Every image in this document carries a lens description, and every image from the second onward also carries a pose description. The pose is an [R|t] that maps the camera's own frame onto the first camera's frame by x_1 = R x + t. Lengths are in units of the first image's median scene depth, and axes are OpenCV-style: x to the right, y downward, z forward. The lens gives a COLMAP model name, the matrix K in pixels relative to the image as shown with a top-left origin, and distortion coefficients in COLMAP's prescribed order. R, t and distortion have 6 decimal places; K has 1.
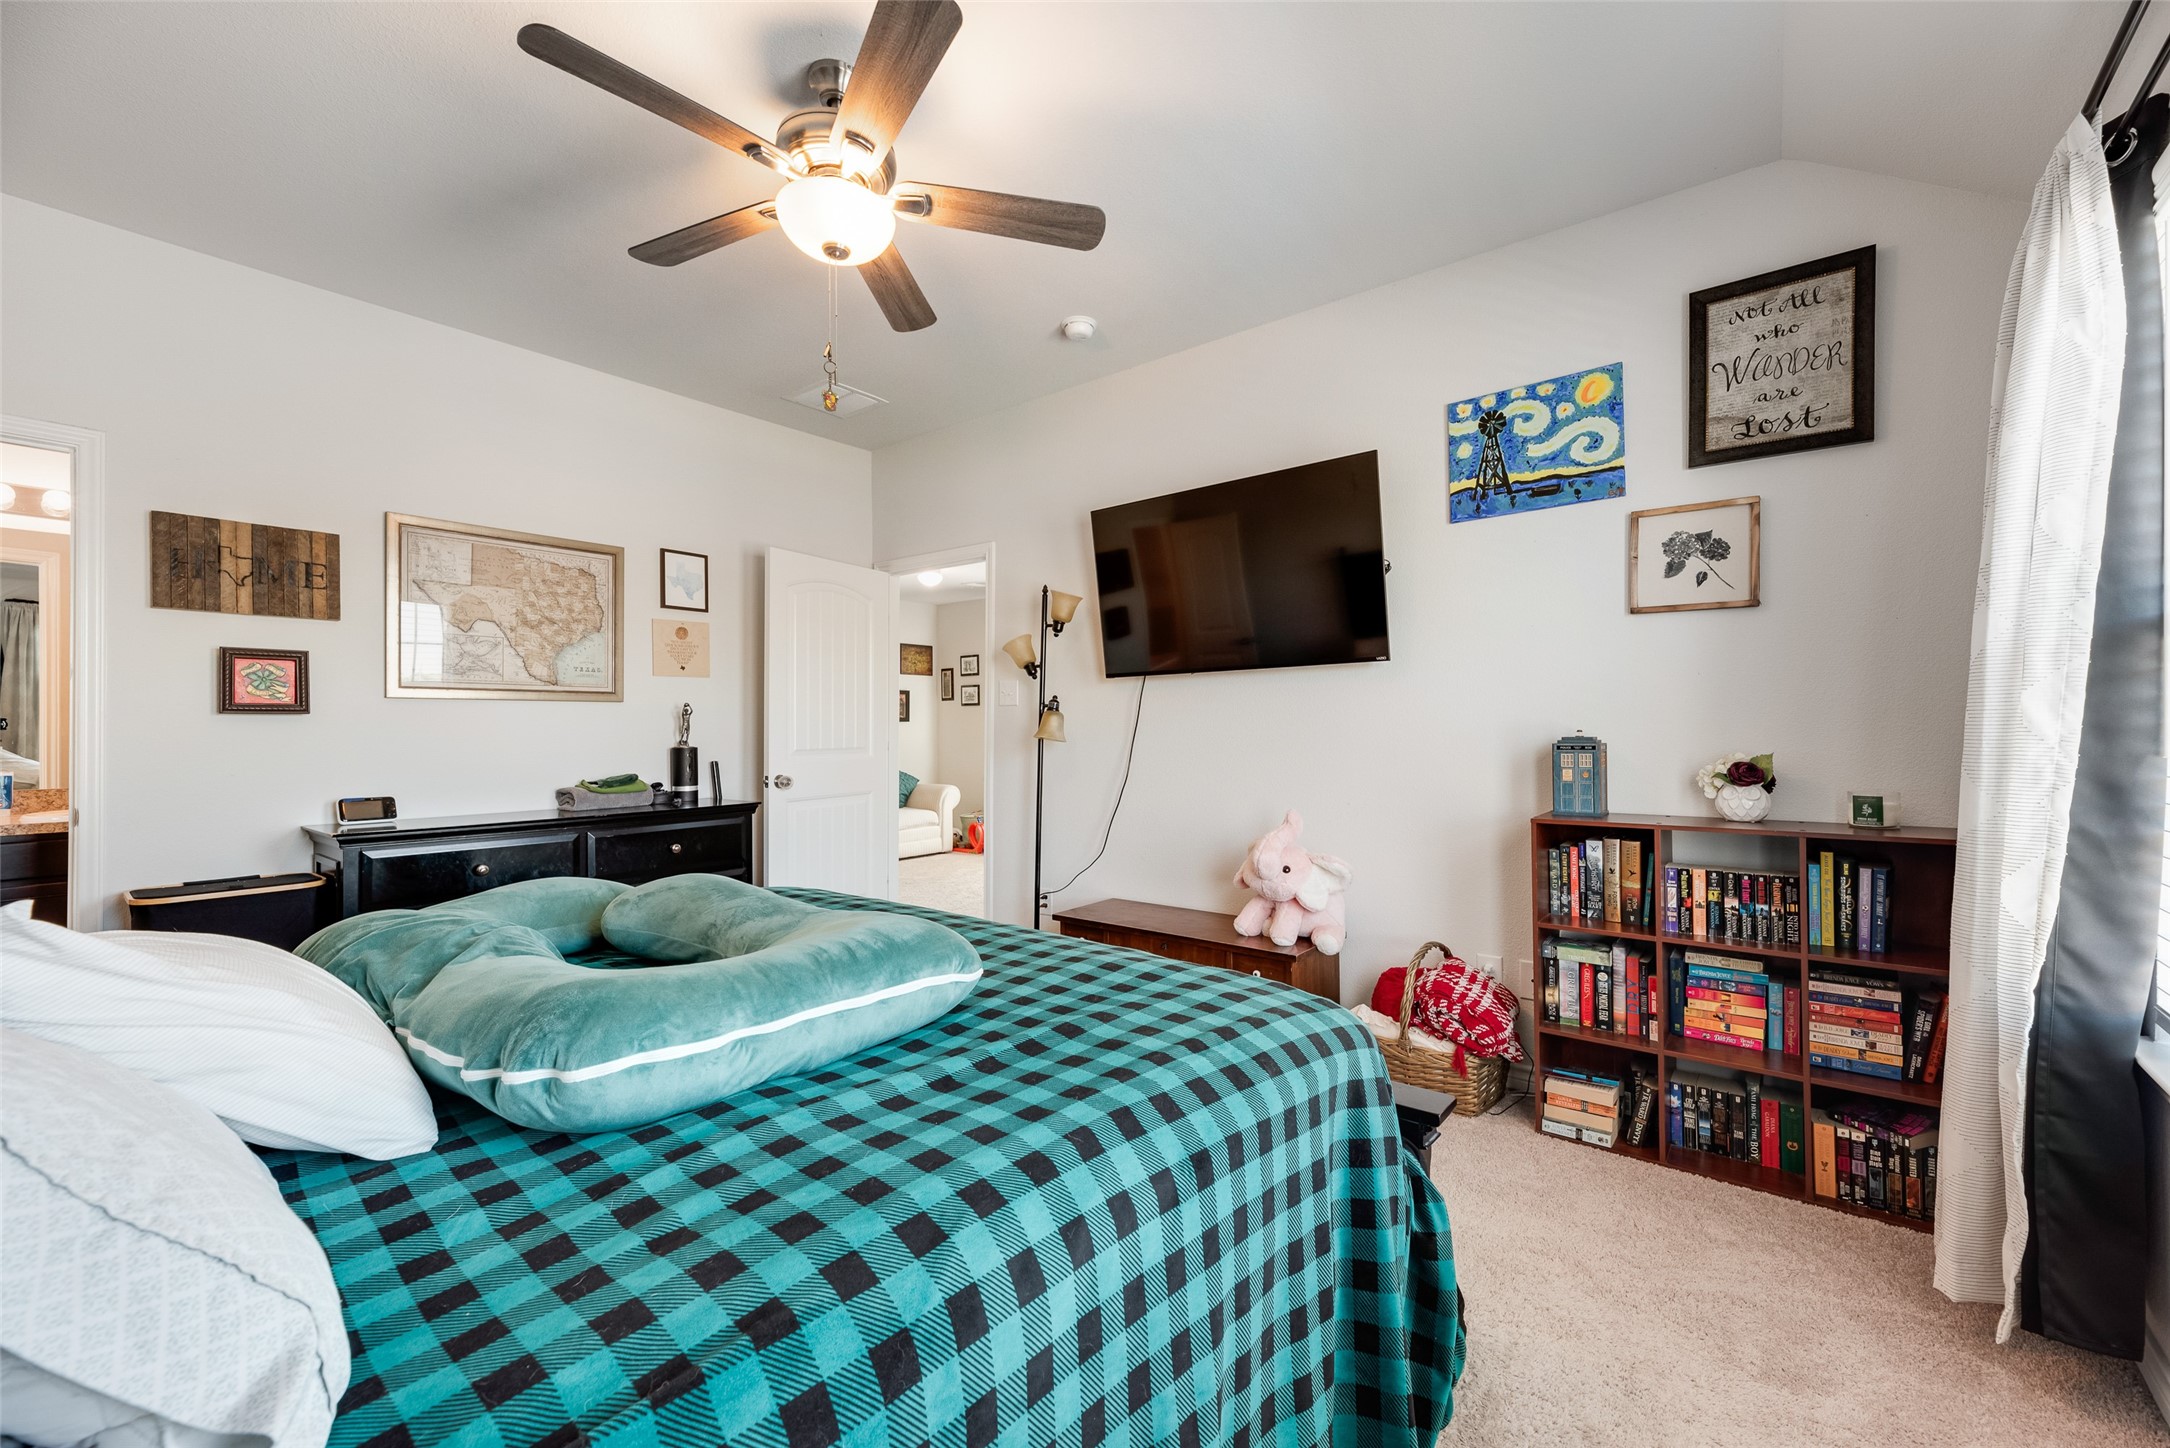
lens RADIAL K [[879.2, 0, 1086.7], [0, 879.2, 750.1], [0, 0, 1]] dist [0.003572, -0.000182]
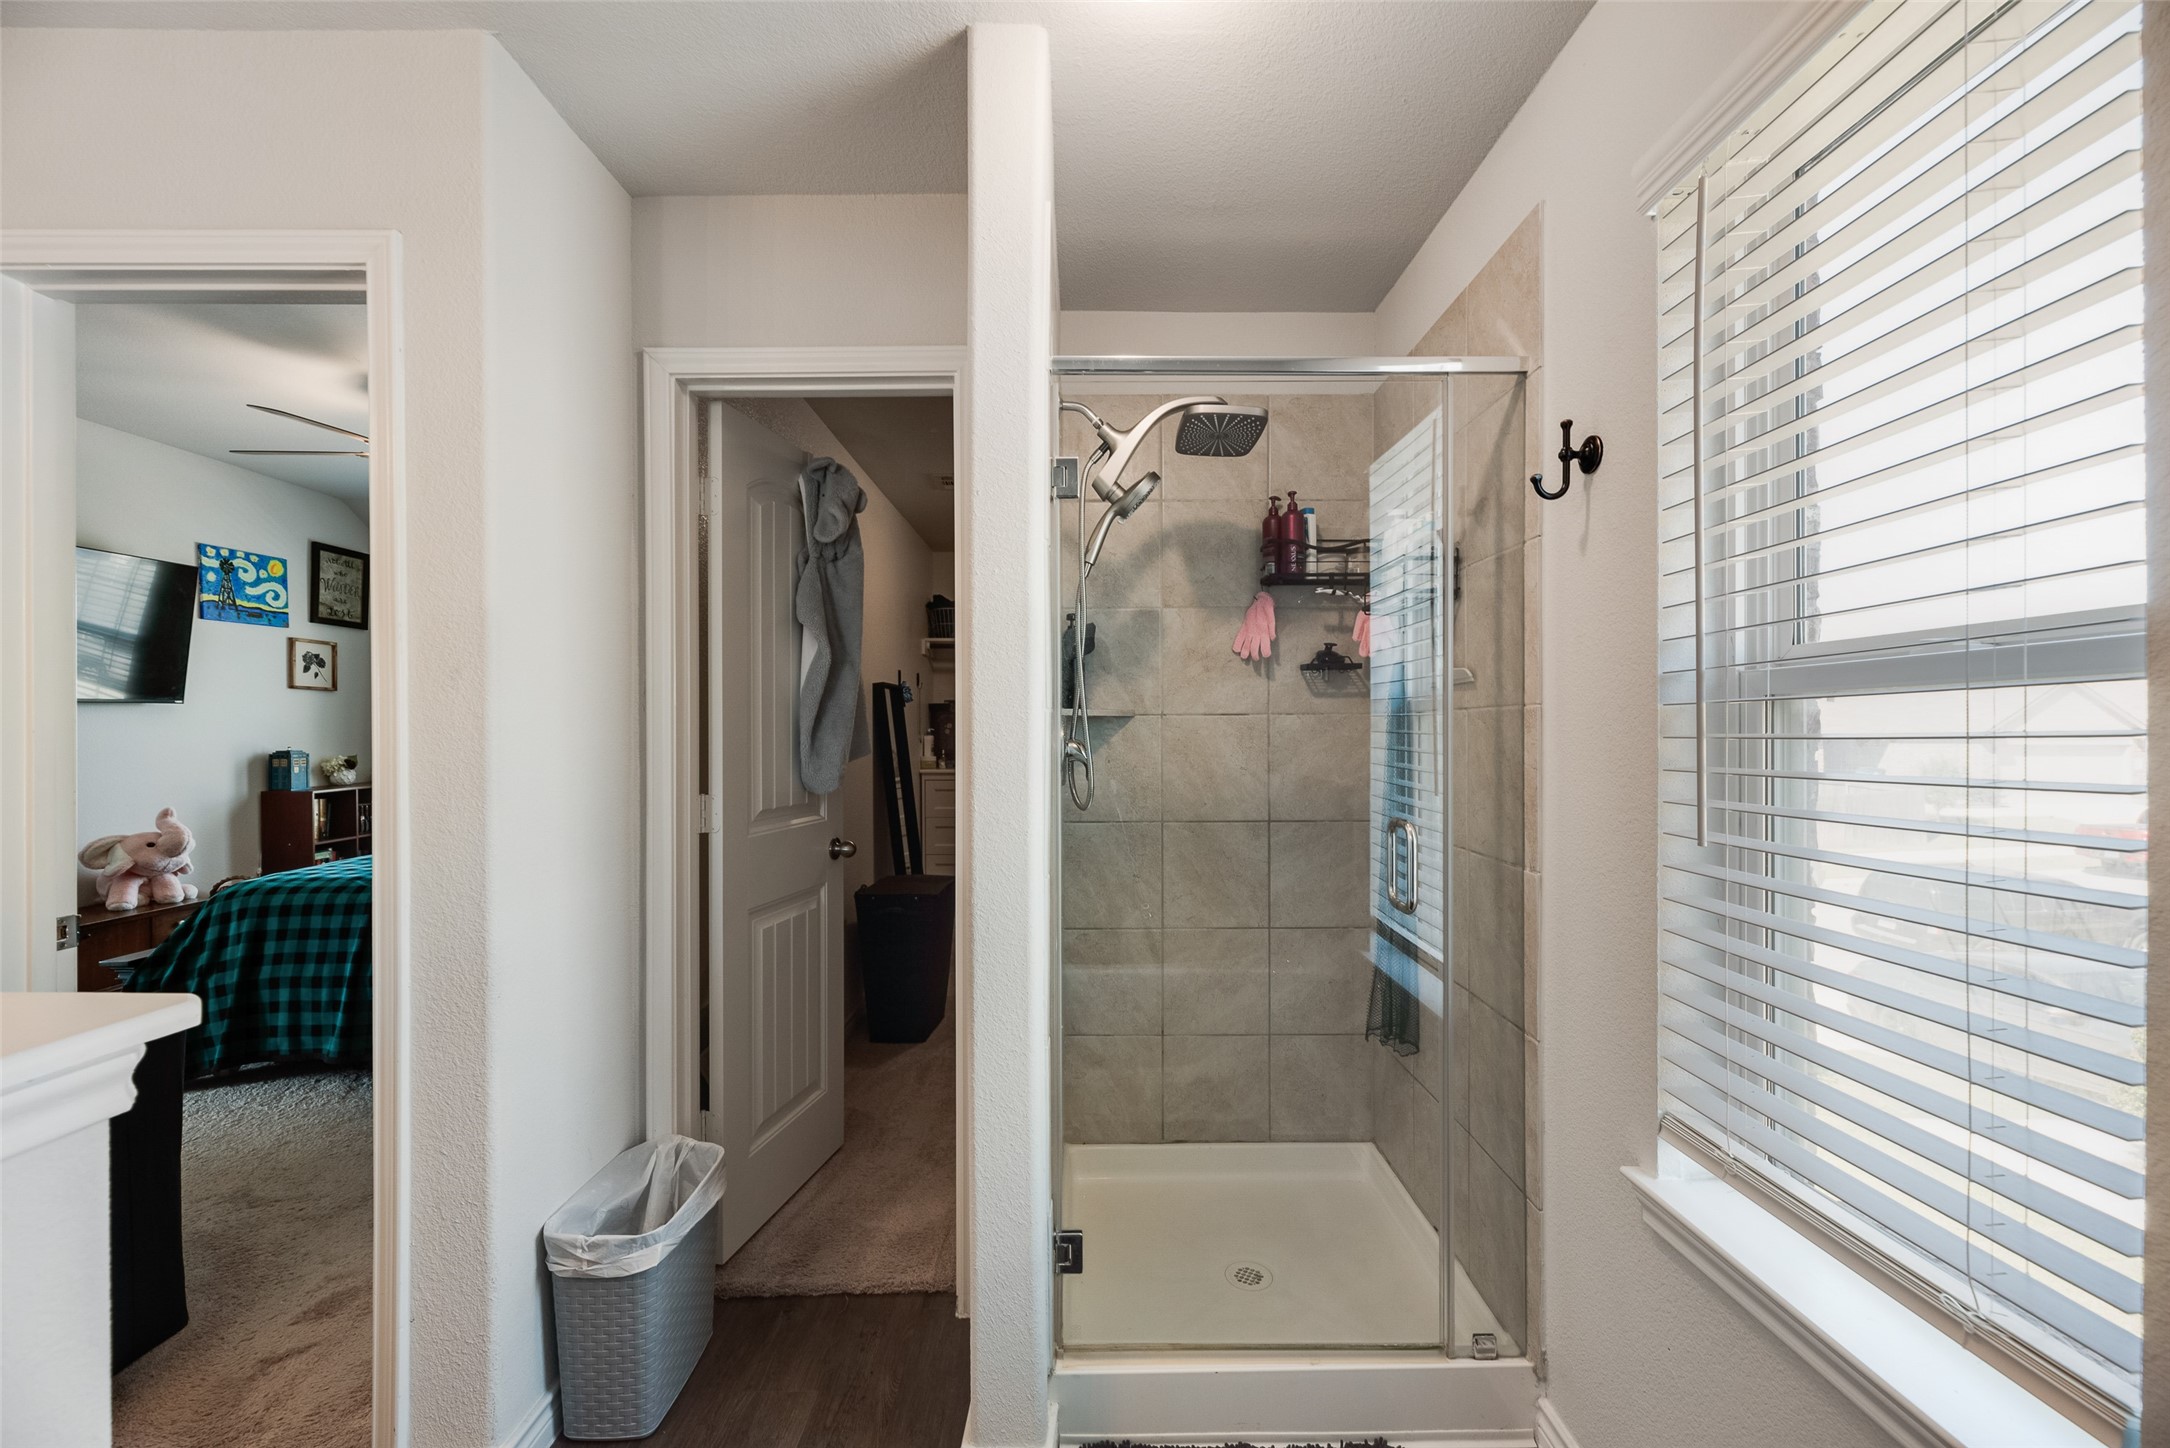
lens RADIAL K [[871.0, 0, 1088.3], [0, 871.0, 737.4], [0, 0, 1]] dist [0.002862, 0.000063]
pose [[-0.624637, -0.017245, 0.780724, -2.020598], [0.000518, 0.999747, 0.022497, -0.086963], [-0.780915, 0.014457, -0.624470, 0.820531]]
